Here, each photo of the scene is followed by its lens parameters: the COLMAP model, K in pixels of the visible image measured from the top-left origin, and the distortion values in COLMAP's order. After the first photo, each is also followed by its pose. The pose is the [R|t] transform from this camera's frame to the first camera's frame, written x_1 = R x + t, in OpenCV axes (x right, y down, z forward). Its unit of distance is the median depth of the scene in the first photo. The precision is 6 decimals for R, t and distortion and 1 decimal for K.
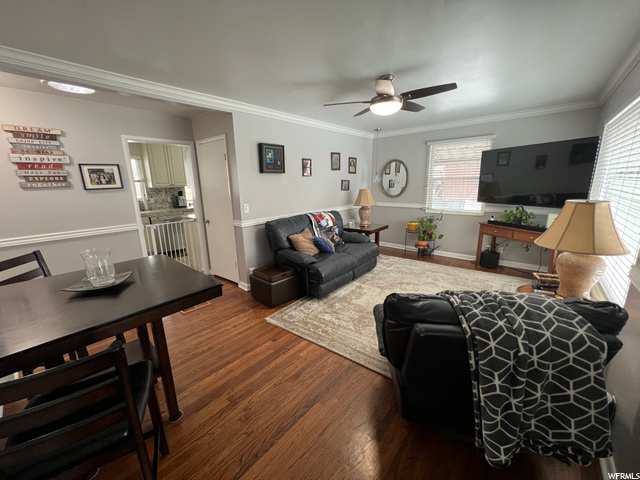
lens RADIAL K [[255.1, 0, 319.4], [0, 255.1, 243.8], [0, 0, 1]] dist [-0.031308, 0.000050]
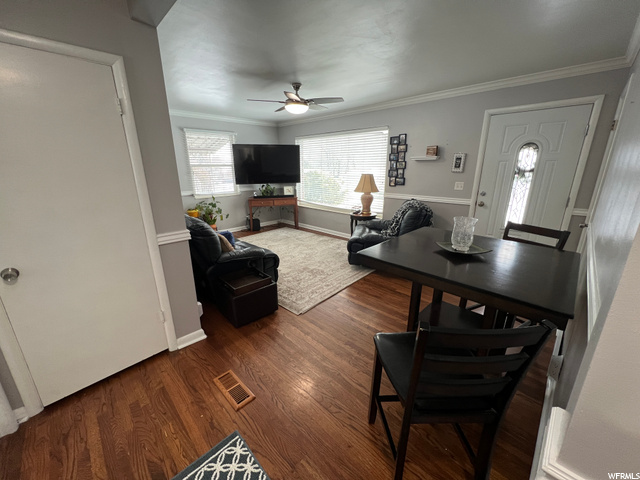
lens RADIAL K [[254.2, 0, 320.0], [0, 254.2, 240.0], [0, 0, 1]] dist [-0.000325, 0.000001]
pose [[0.065451, -0.266117, 0.961716, -1.062064], [0.235846, 0.940602, 0.244223, -0.179179], [-0.969584, 0.210832, 0.124326, 0.758028]]
